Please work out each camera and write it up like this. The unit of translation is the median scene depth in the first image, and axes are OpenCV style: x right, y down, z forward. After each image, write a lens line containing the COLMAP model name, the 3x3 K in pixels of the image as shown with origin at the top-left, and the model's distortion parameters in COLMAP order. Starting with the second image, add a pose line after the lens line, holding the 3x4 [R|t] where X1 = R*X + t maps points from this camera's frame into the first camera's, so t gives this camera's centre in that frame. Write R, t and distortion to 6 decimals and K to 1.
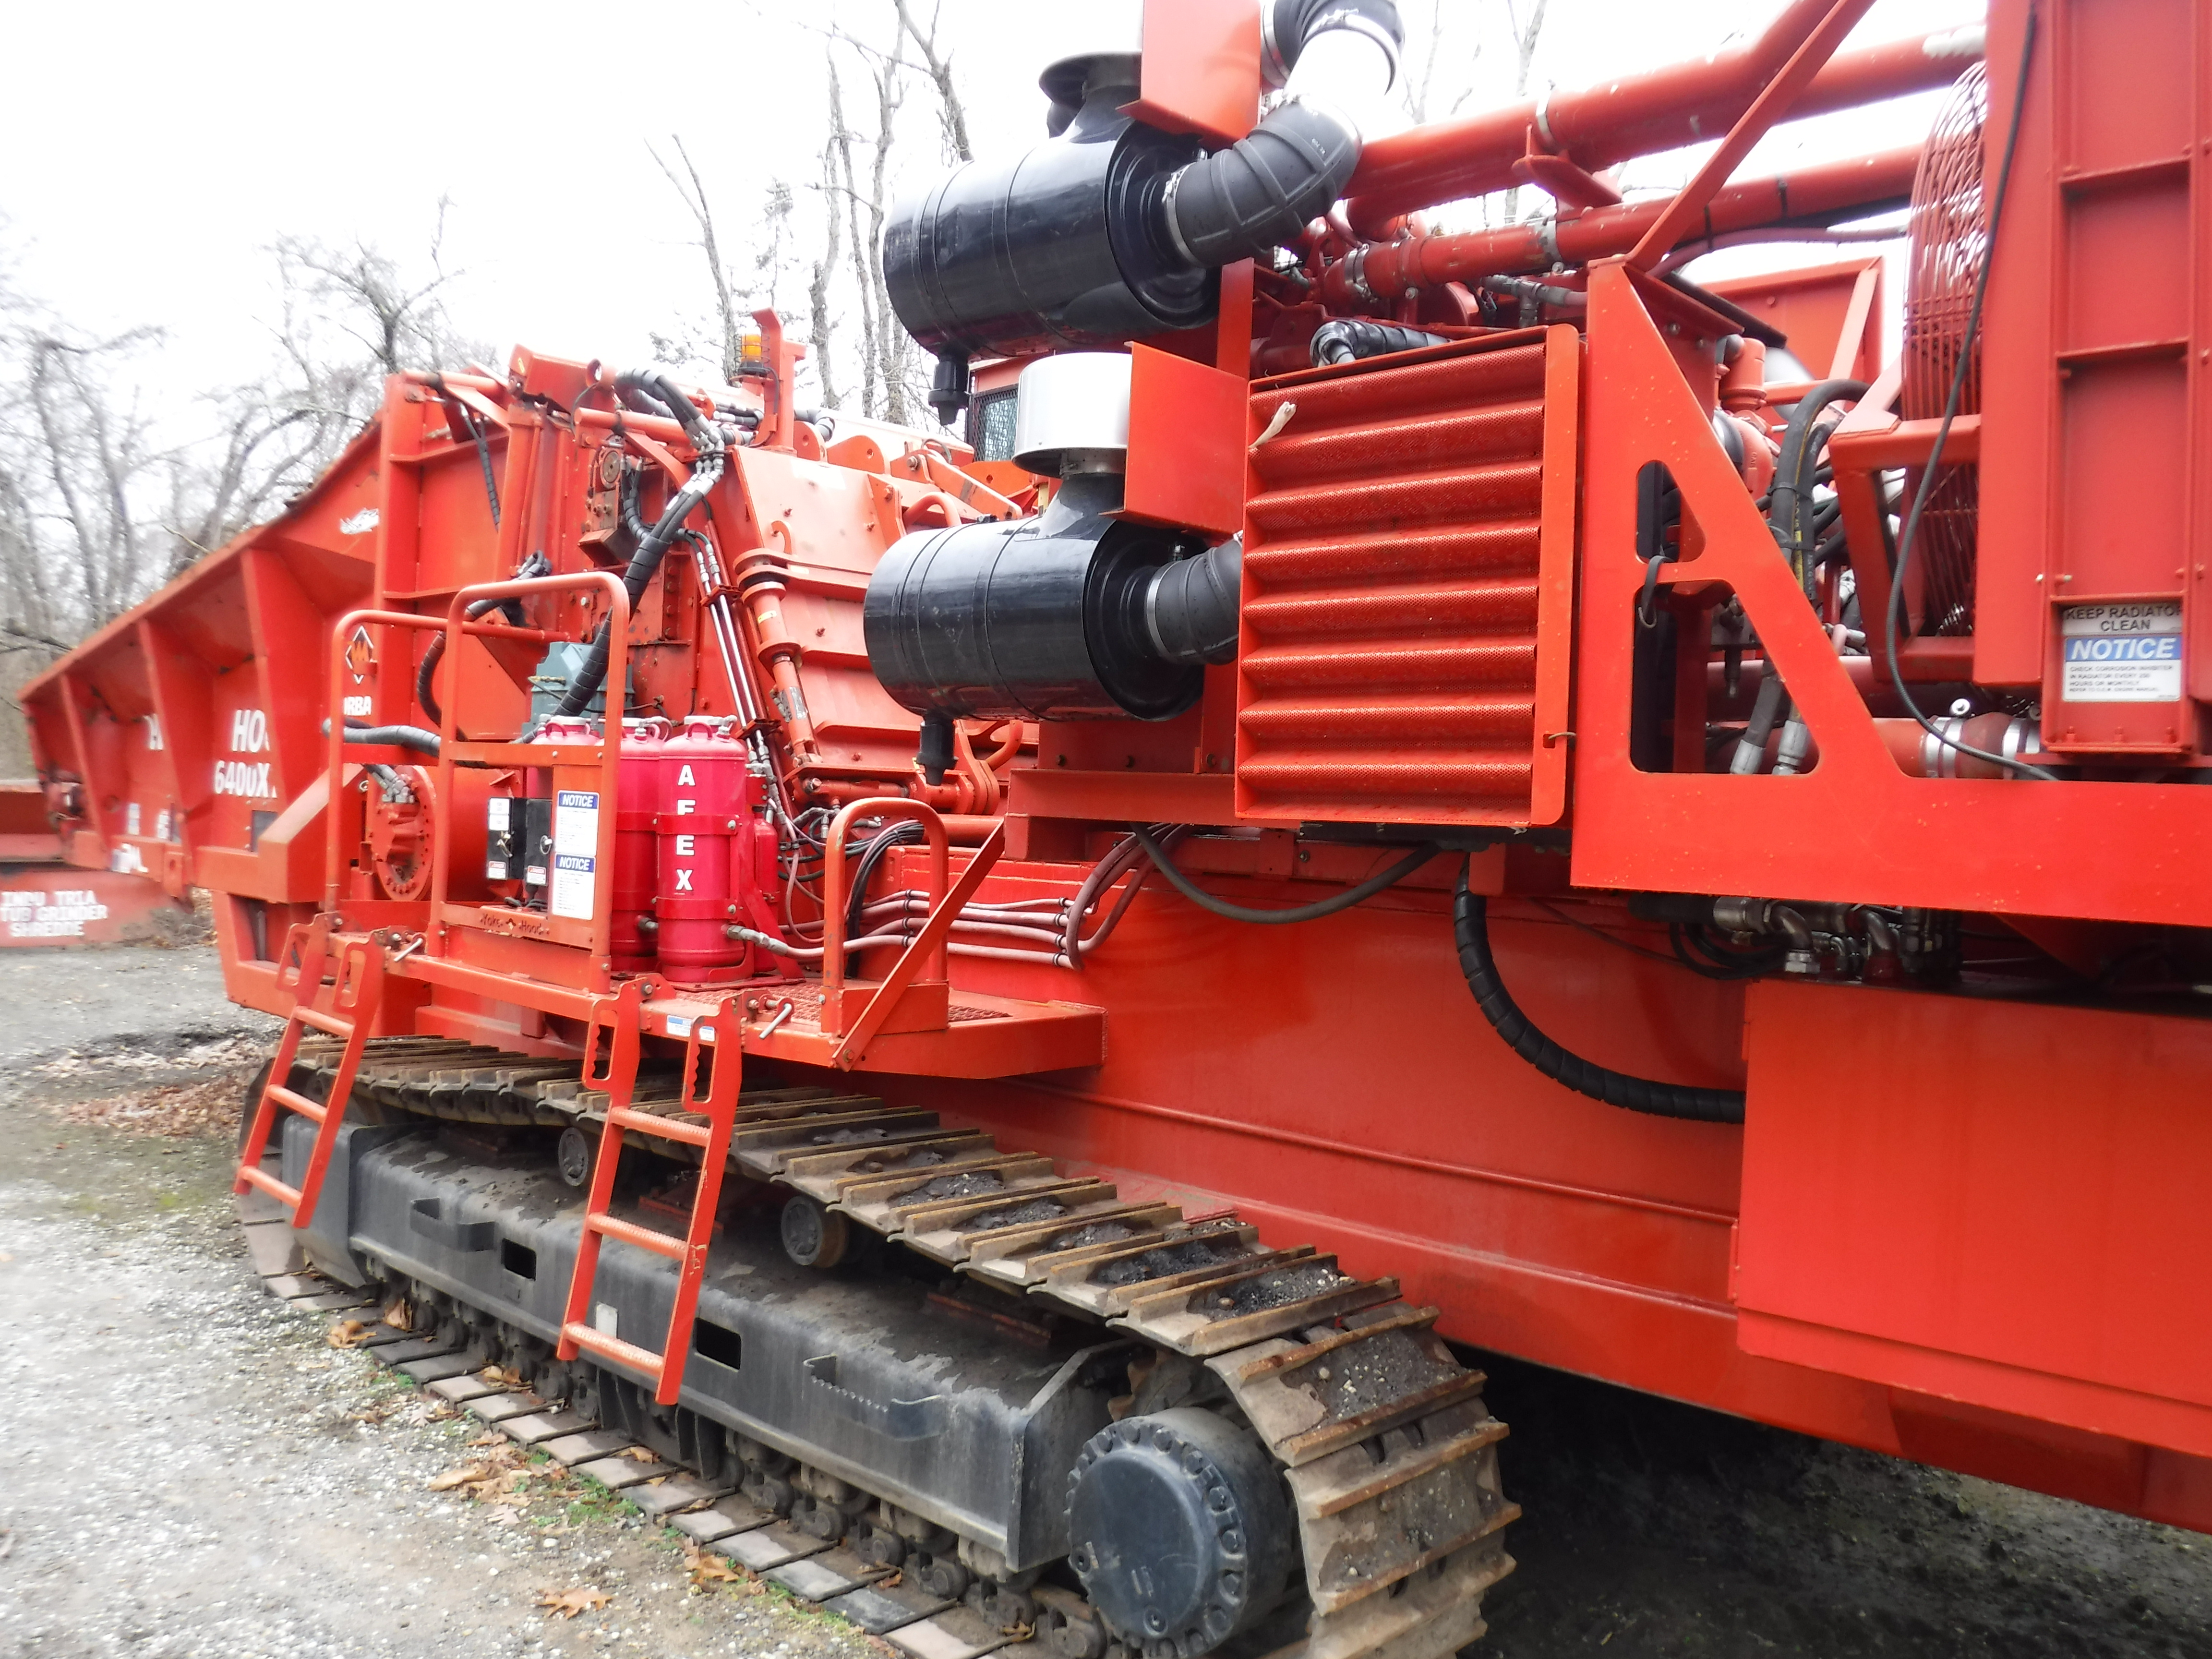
lens RADIAL K [[1785.2, 0, 1106.4], [0, 1785.2, 815.6], [0, 0, 1]] dist [-0.110551, 0.032675]
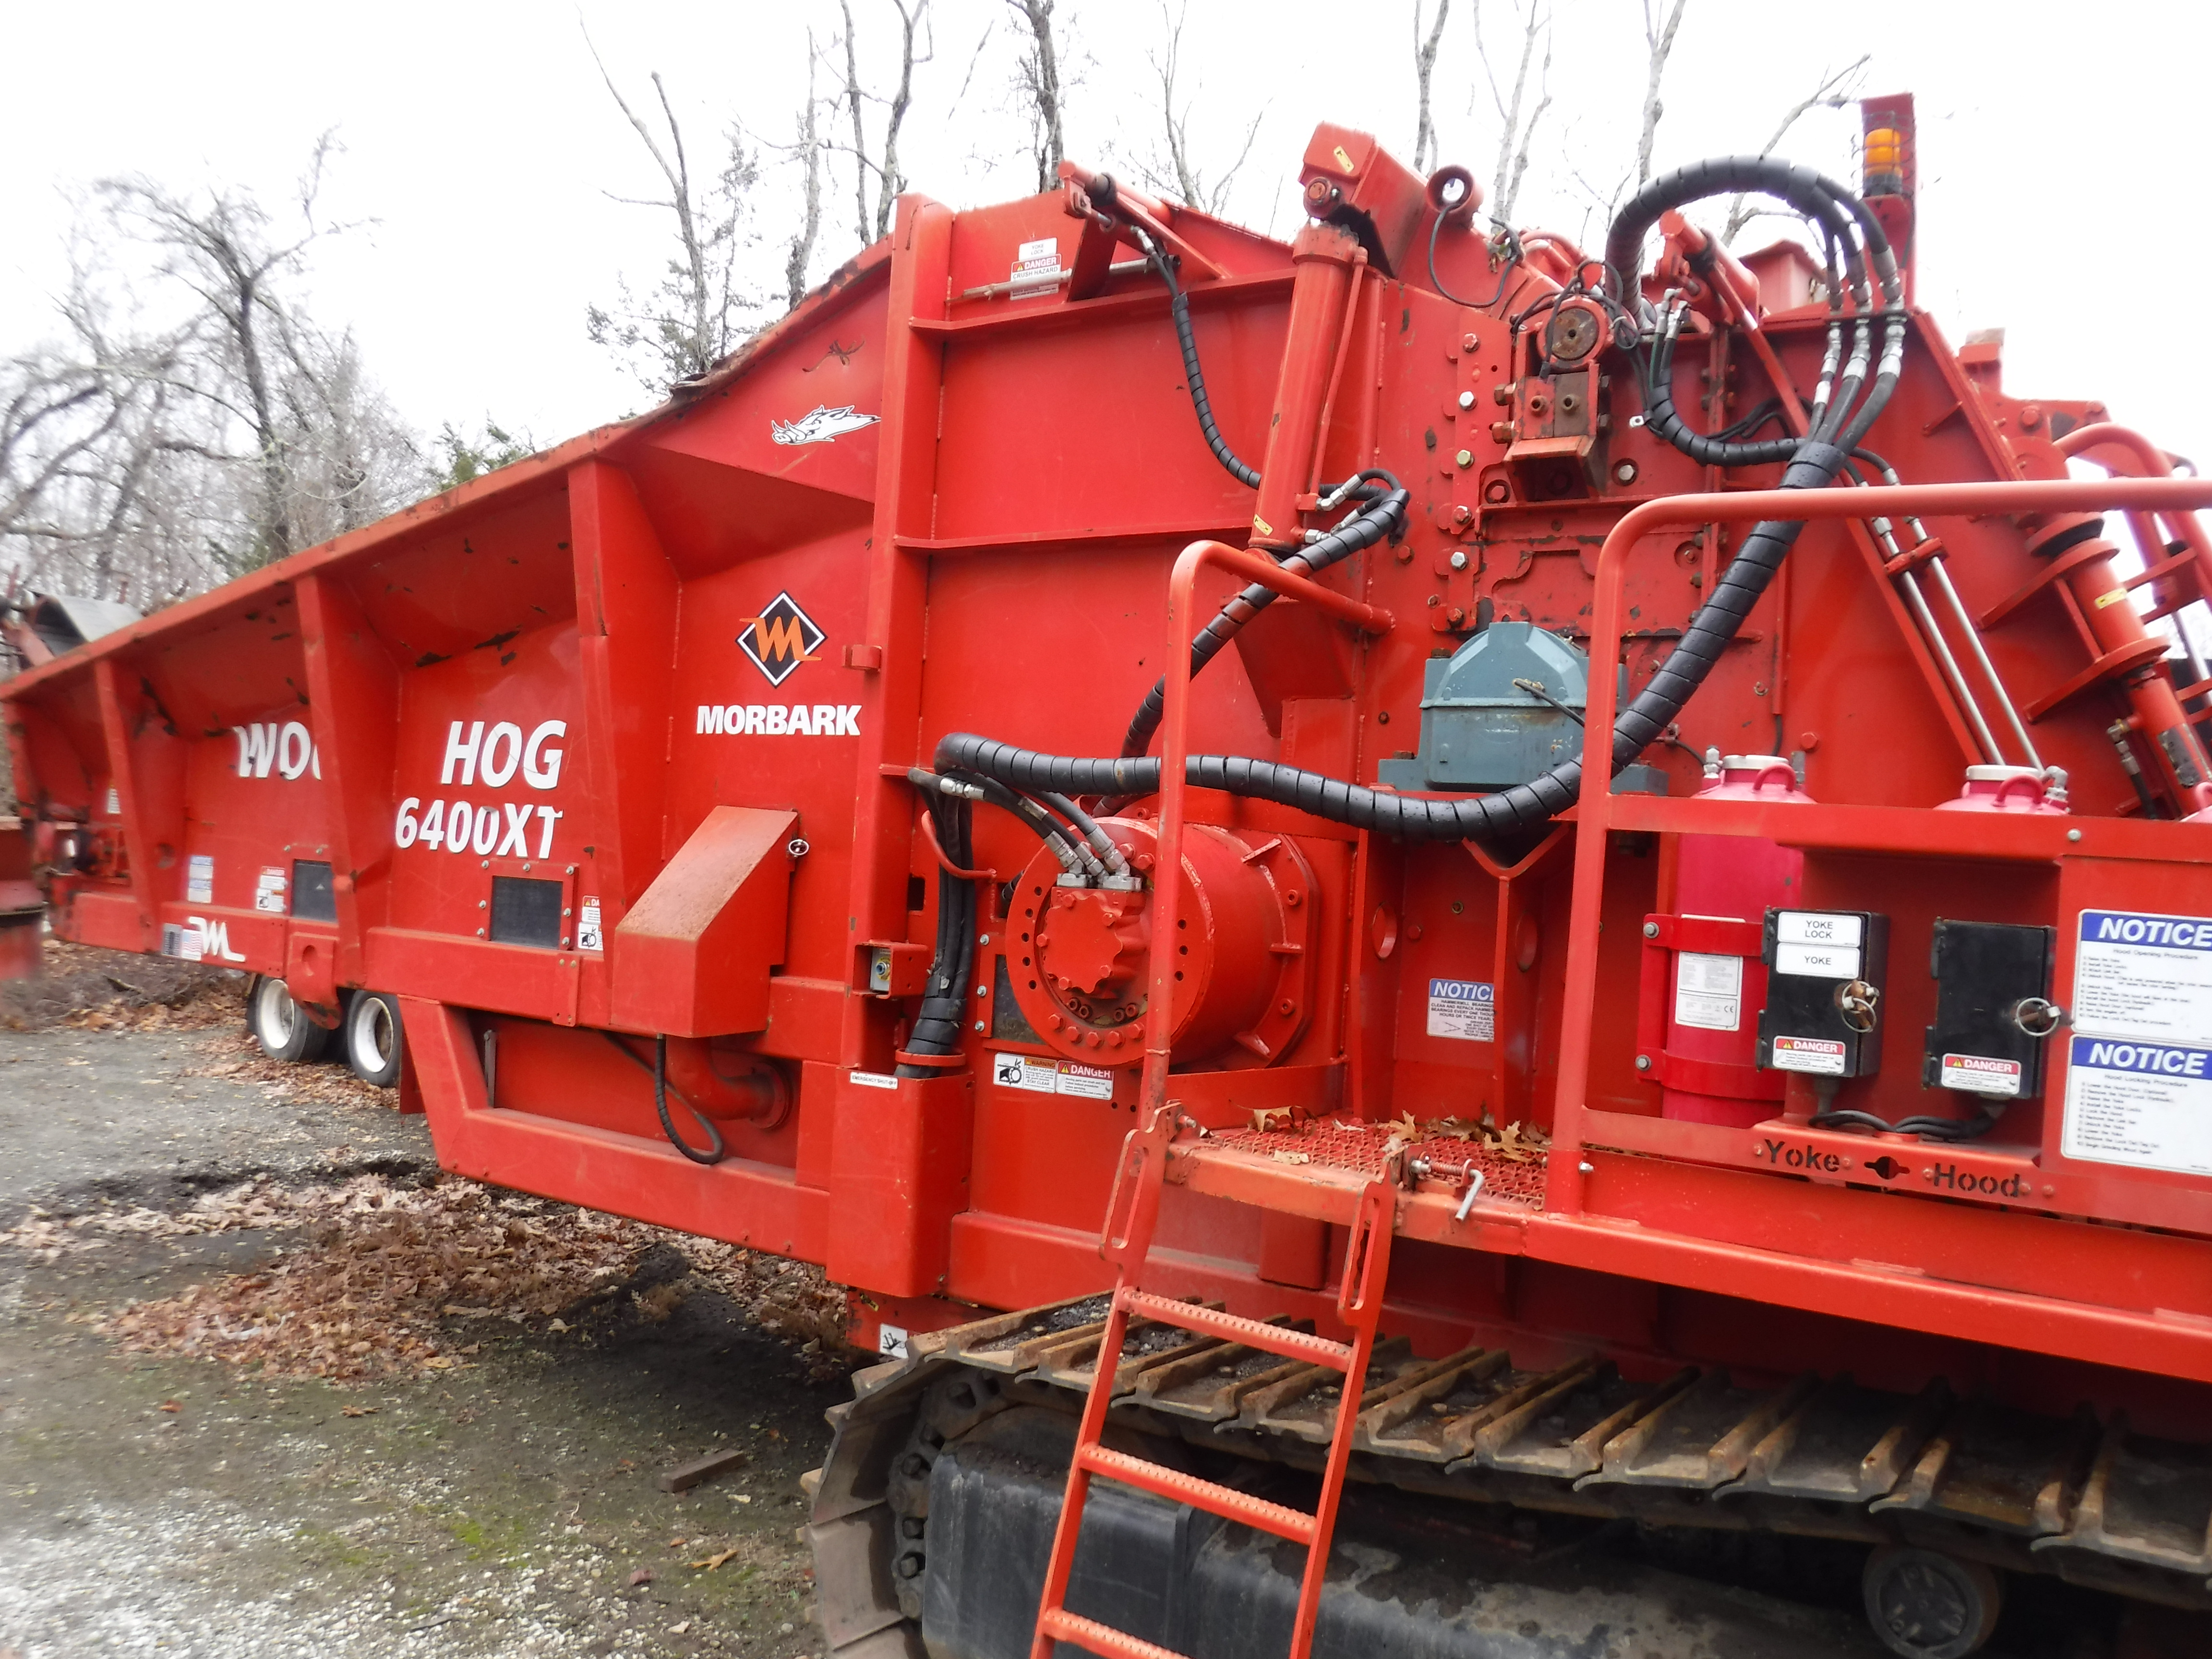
lens RADIAL K [[1785.2, 0, 1106.4], [0, 1785.2, 815.6], [0, 0, 1]] dist [-0.110551, 0.032675]
pose [[0.988269, 0.025282, 0.150614, -0.303997], [-0.020983, 0.999328, -0.030065, -0.009695], [-0.151272, 0.026552, 0.988135, 0.269343]]
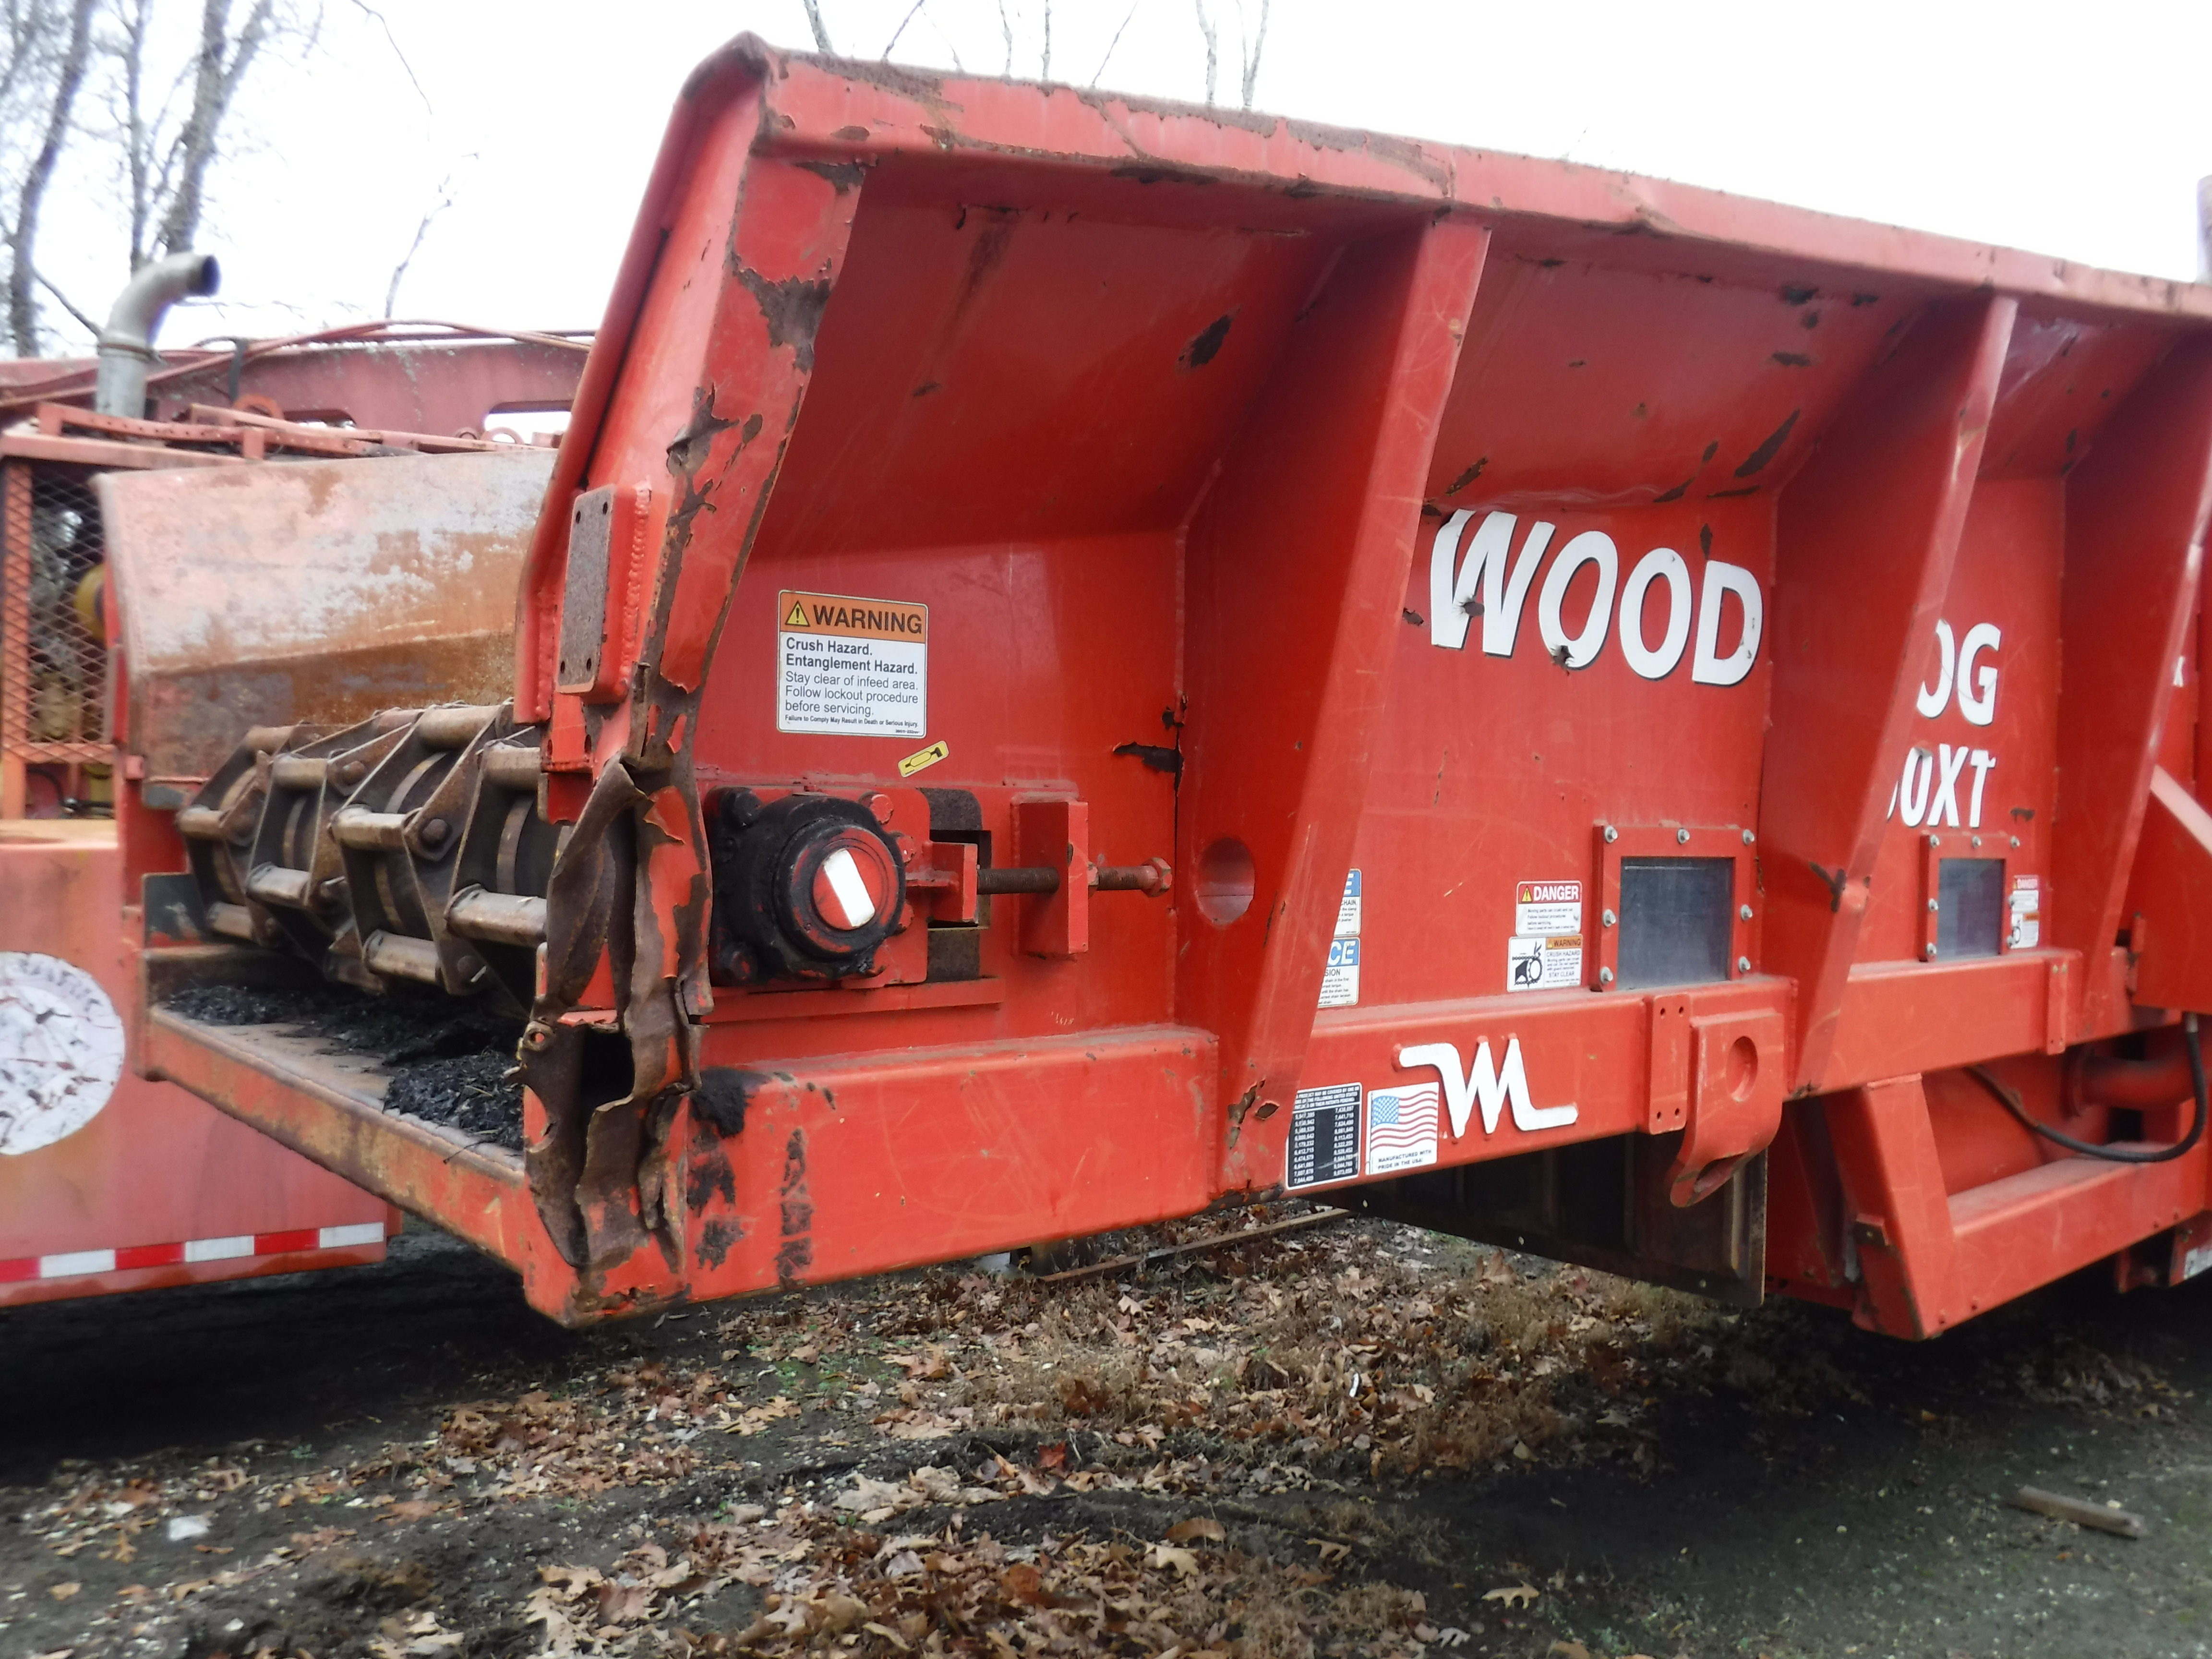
lens RADIAL K [[1785.8, 0, 1107.2], [0, 1785.8, 854.7], [0, 0, 1]] dist [-0.089707, 0.000375]
pose [[0.080581, -0.056010, 0.995173, -0.773309], [-0.019164, 0.998148, 0.057729, -0.021131], [-0.996564, -0.023723, 0.079358, 0.987664]]
